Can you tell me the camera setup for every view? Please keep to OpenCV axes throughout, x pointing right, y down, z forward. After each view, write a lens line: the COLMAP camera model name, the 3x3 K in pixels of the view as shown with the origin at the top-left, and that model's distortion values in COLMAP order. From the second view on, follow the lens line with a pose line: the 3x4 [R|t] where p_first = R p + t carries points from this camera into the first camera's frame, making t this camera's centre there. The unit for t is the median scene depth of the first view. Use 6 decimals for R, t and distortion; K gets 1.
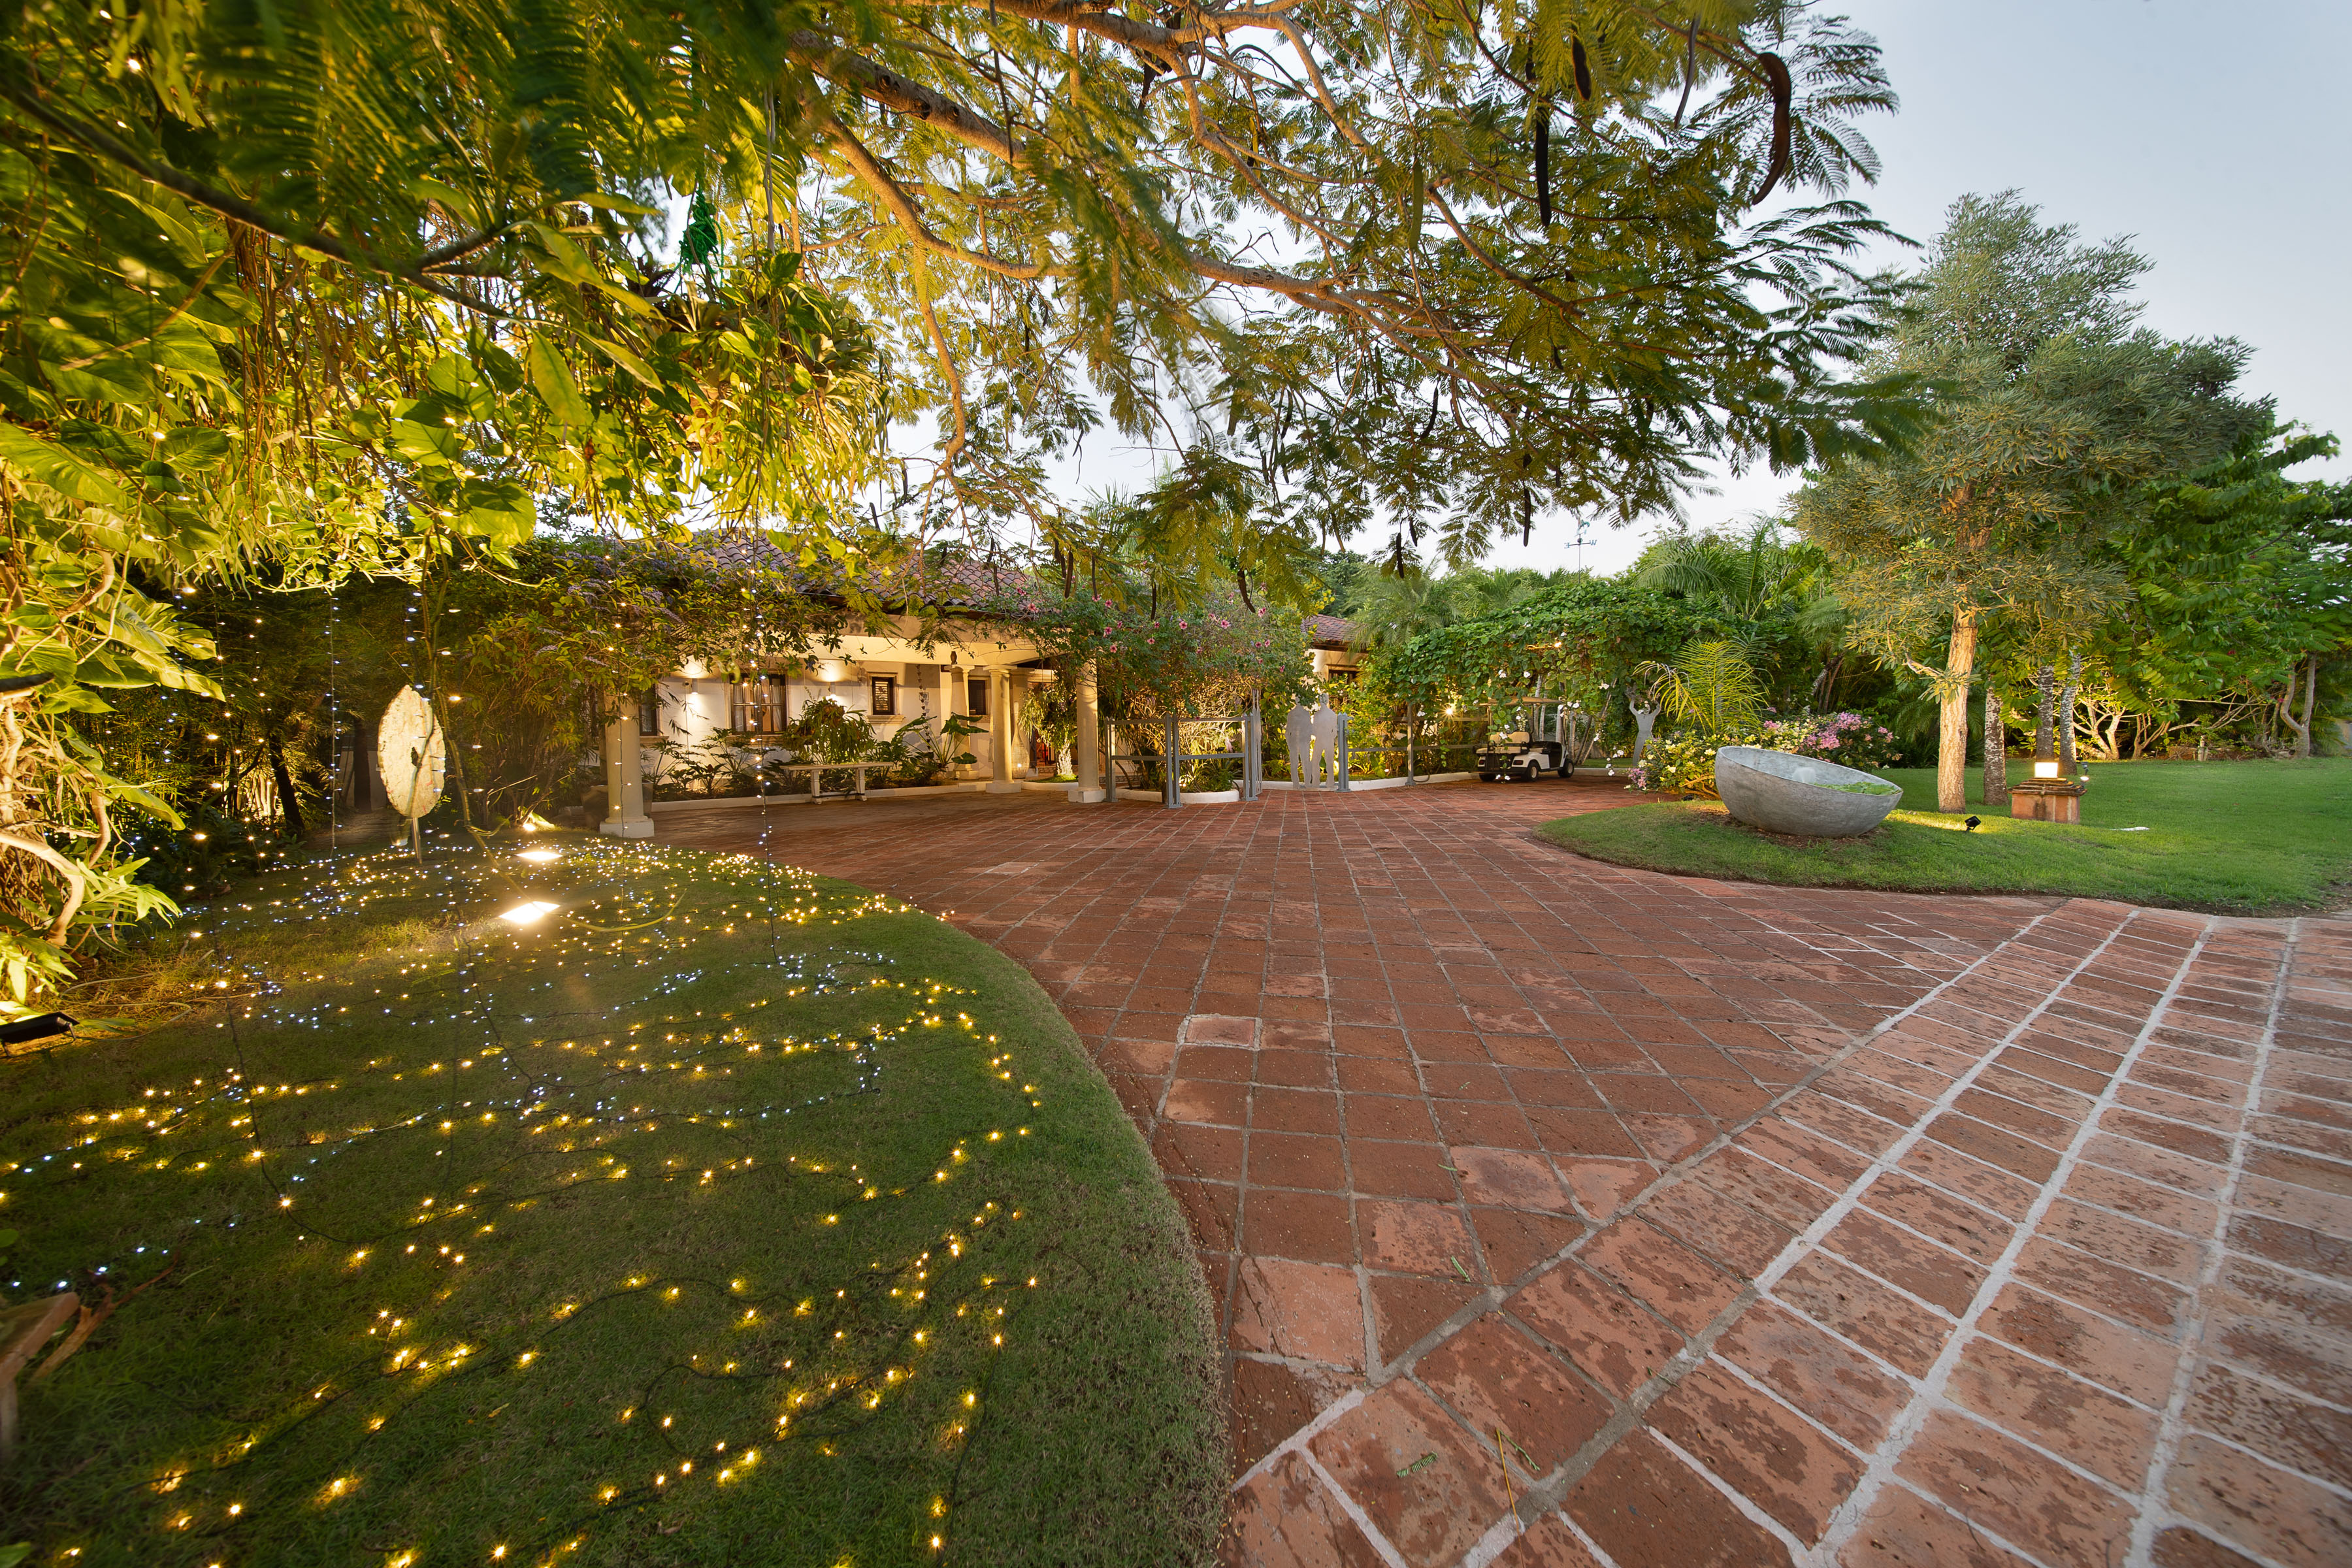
lens RADIAL K [[808.6, 0, 1182.3], [0, 808.6, 741.4], [0, 0, 1]] dist [-0.002002, -0.000330]
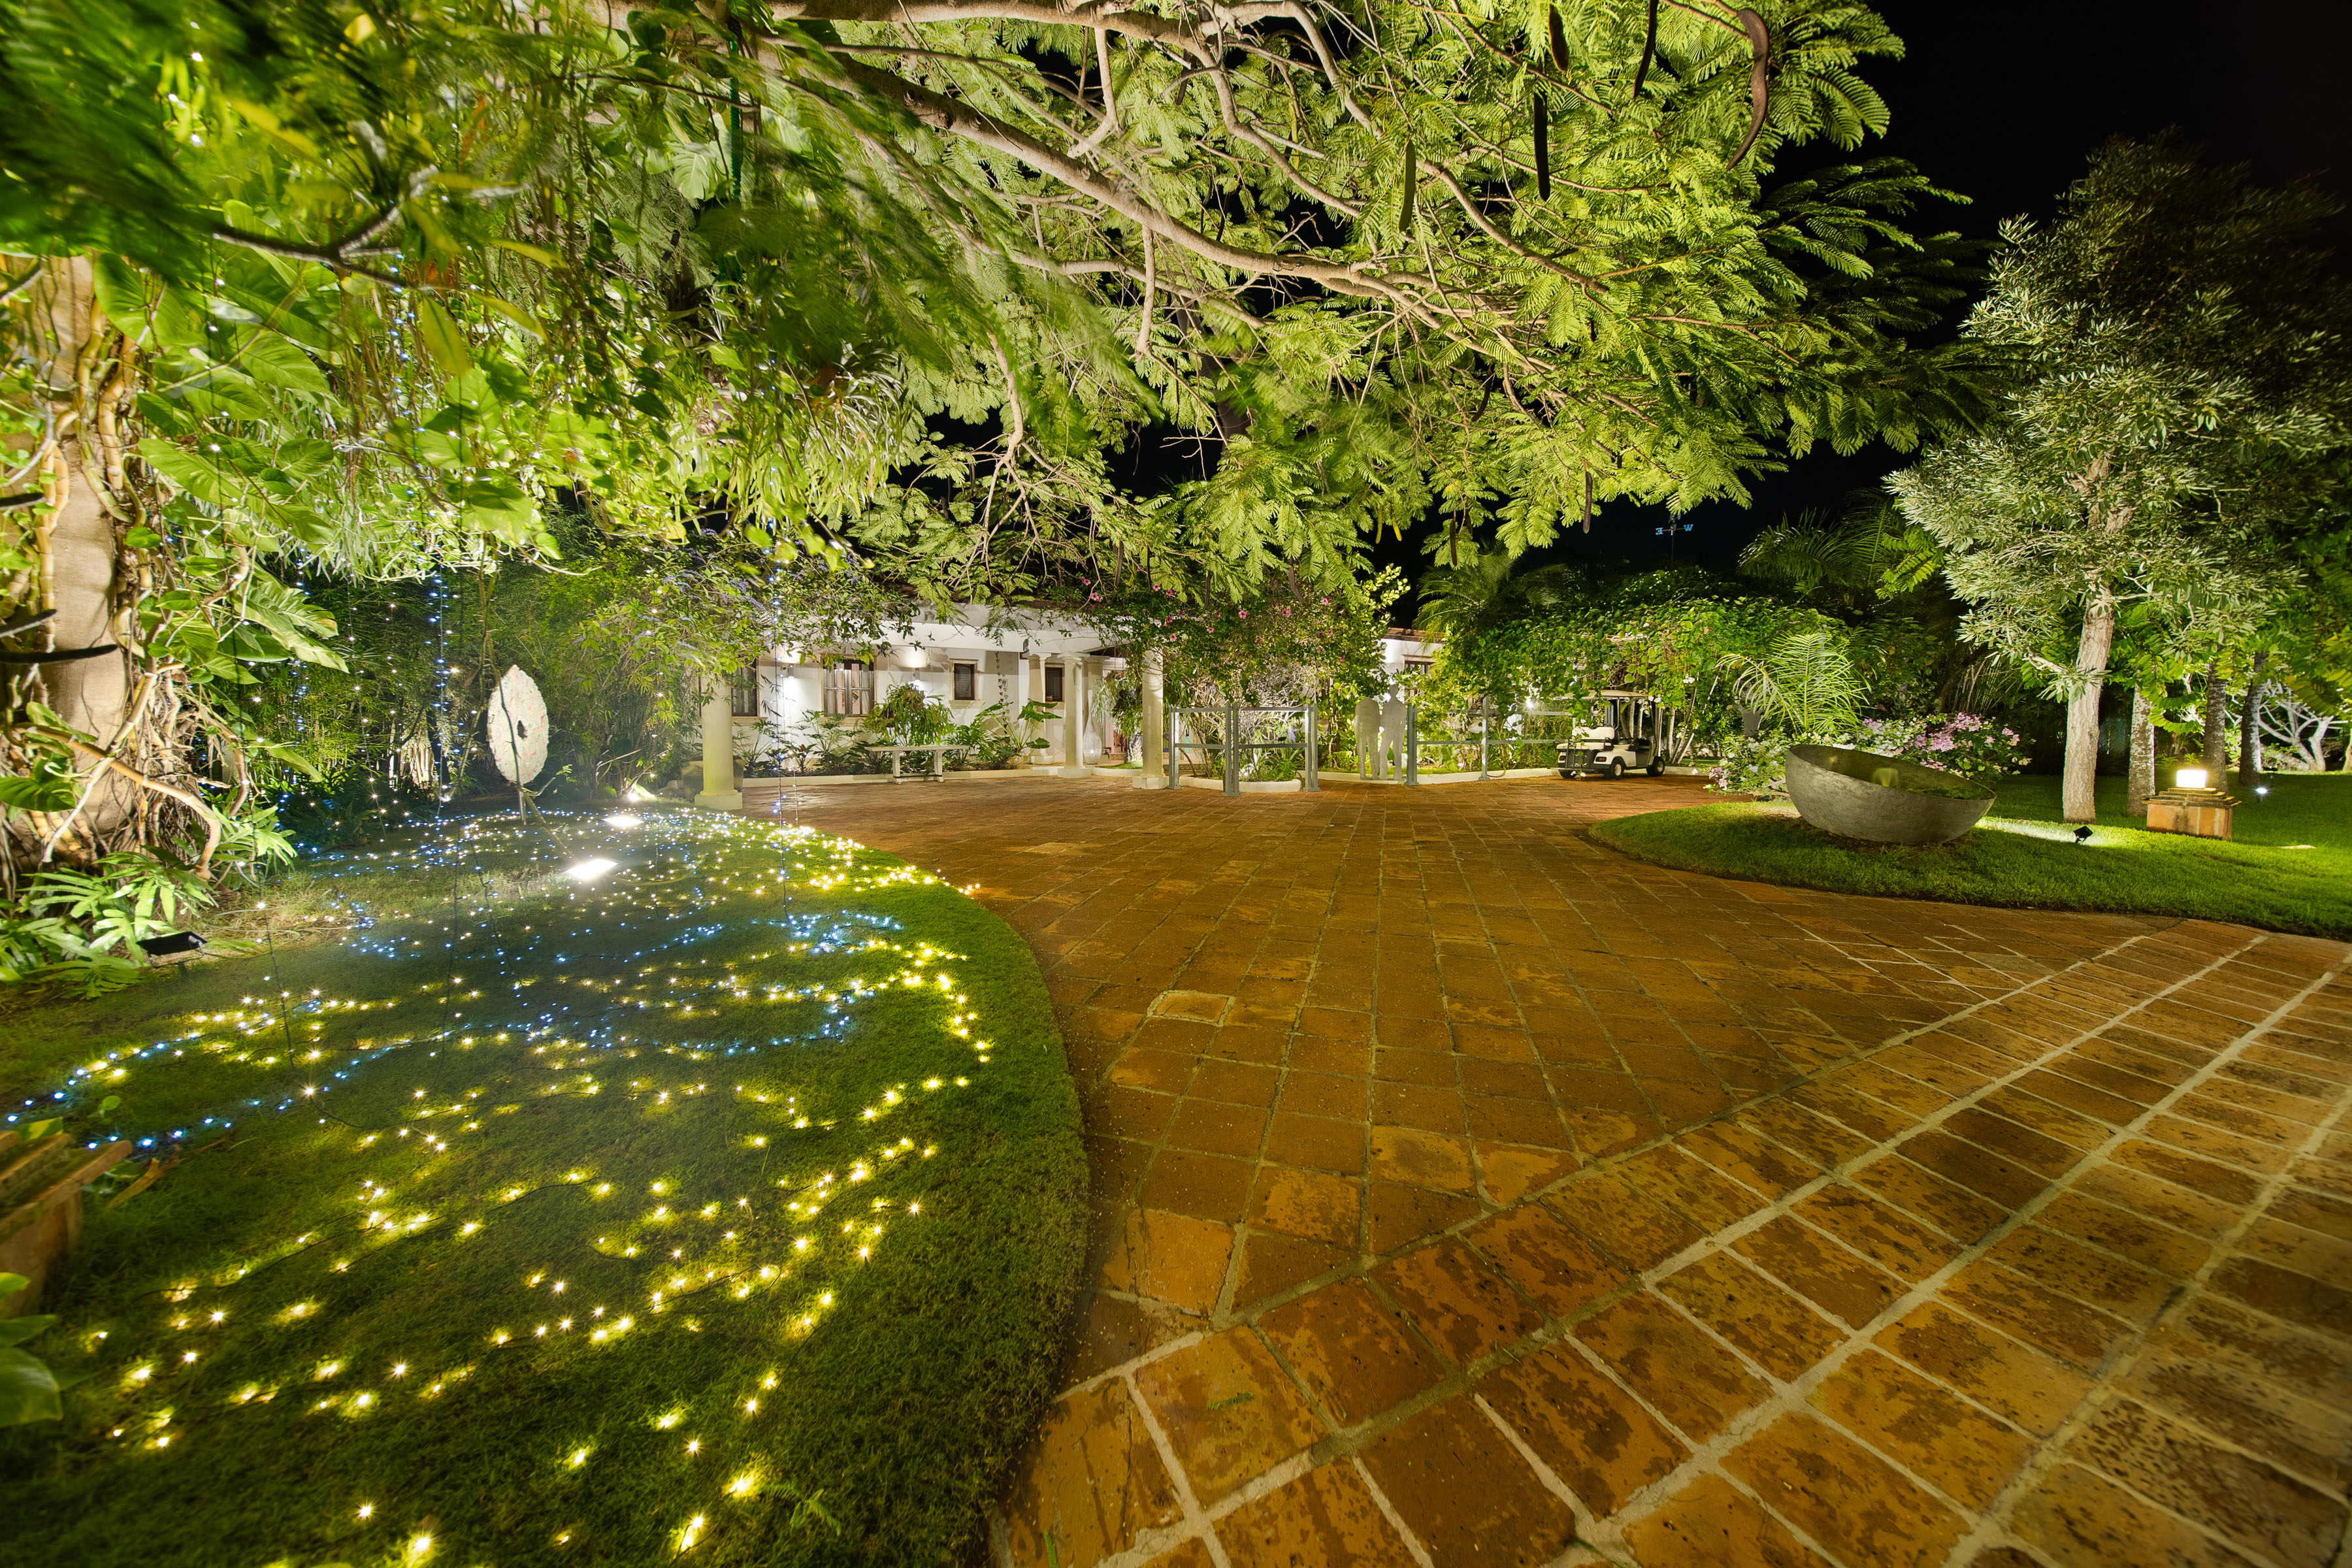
lens RADIAL K [[808.6, 0, 1182.3], [0, 808.6, 741.4], [0, 0, 1]] dist [-0.002002, -0.000330]
pose [[0.993995, 0.019775, -0.107626, 0.169635], [-0.018437, 0.999740, 0.013416, 0.008471], [0.107864, -0.011351, 0.994101, -0.026988]]
